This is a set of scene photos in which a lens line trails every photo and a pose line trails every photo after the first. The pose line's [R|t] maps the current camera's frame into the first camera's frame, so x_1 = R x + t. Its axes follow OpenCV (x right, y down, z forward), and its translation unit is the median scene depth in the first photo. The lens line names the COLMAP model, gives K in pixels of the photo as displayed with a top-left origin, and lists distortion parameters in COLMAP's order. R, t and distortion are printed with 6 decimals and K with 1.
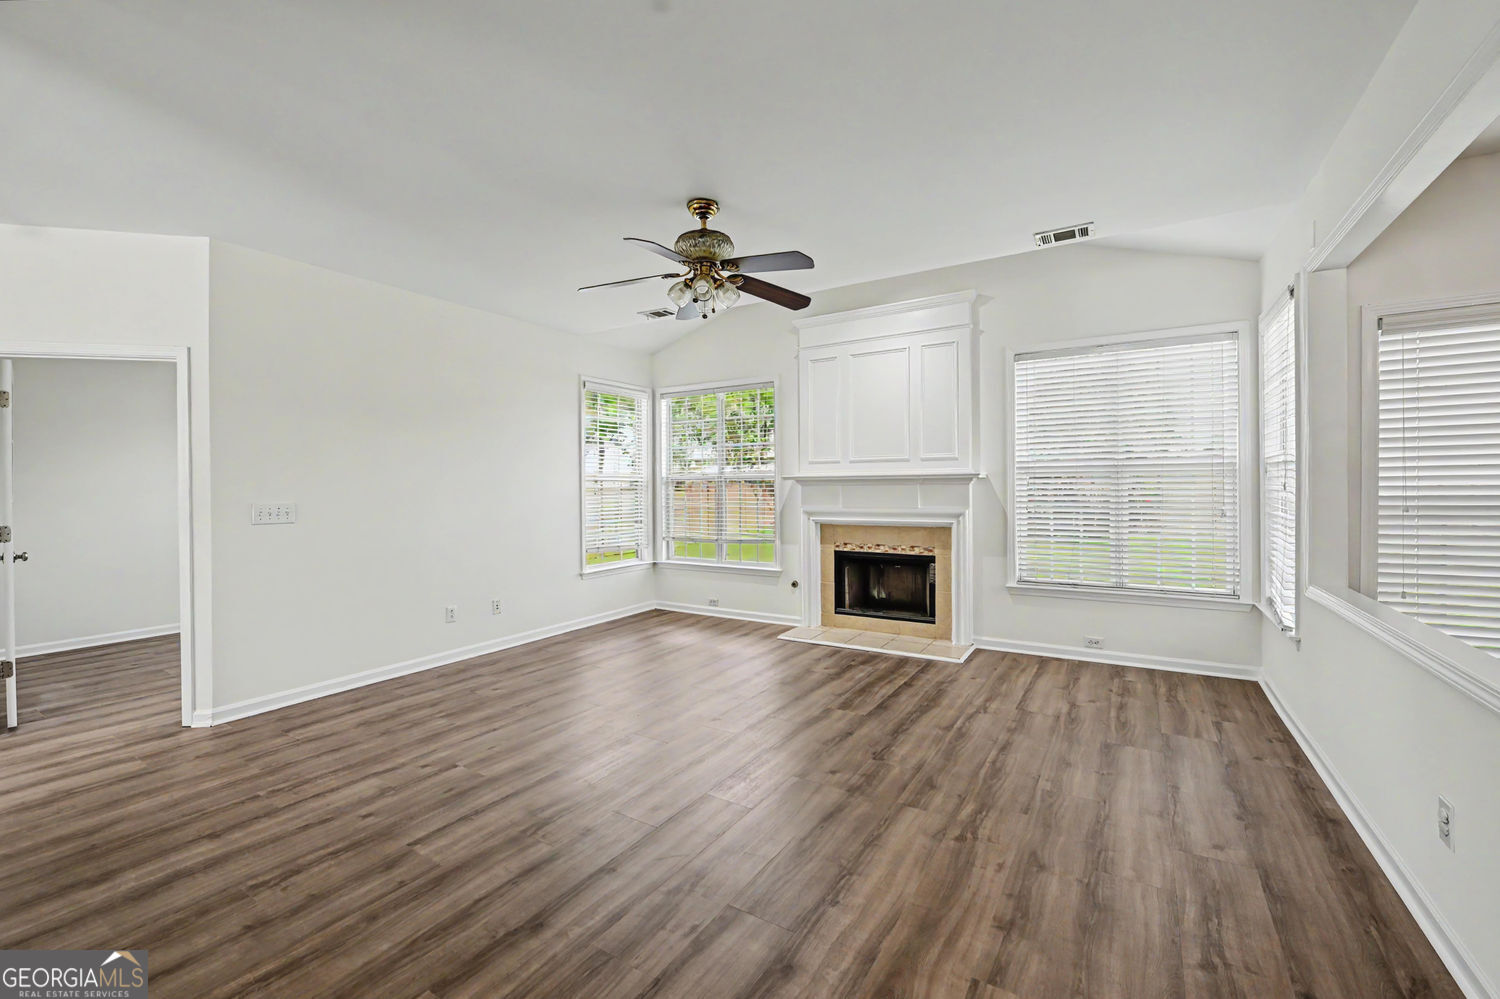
lens RADIAL K [[614.1, 0, 755.2], [0, 614.1, 485.5], [0, 0, 1]] dist [-0.005861, -0.000464]
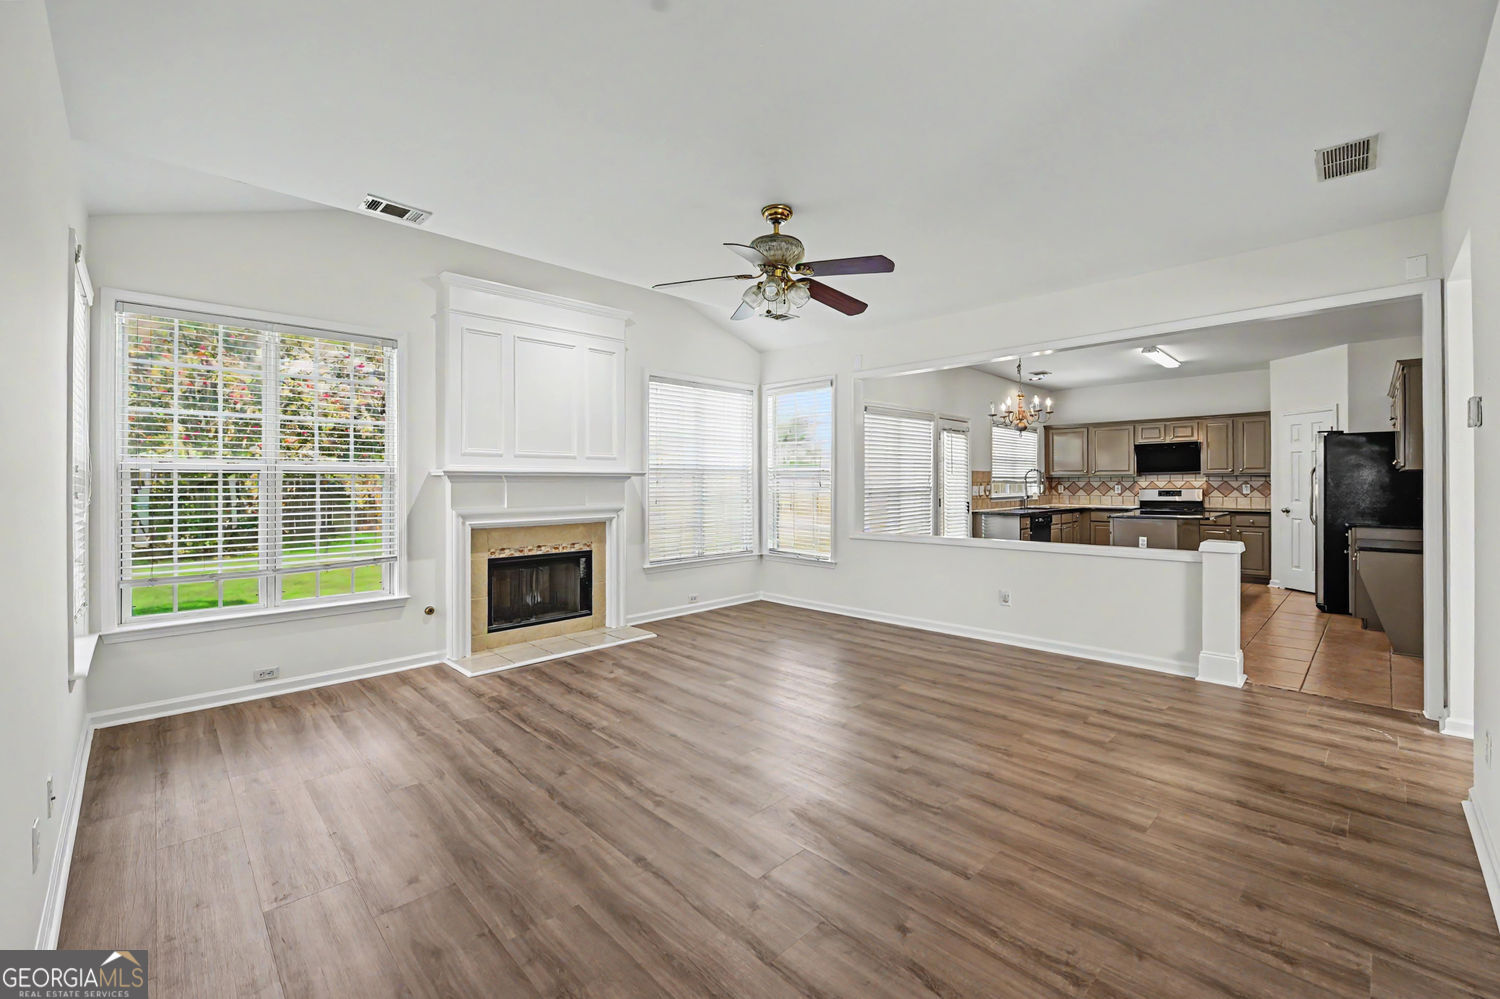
lens RADIAL K [[620.4, 0, 750.2], [0, 620.4, 478.3], [0, 0, 1]] dist [-0.003405, -0.000375]
pose [[0.244104, 0.014021, 0.969648, -0.702776], [0.000537, 0.999893, -0.014593, 0.007754], [-0.969749, 0.004083, 0.244070, 0.499197]]
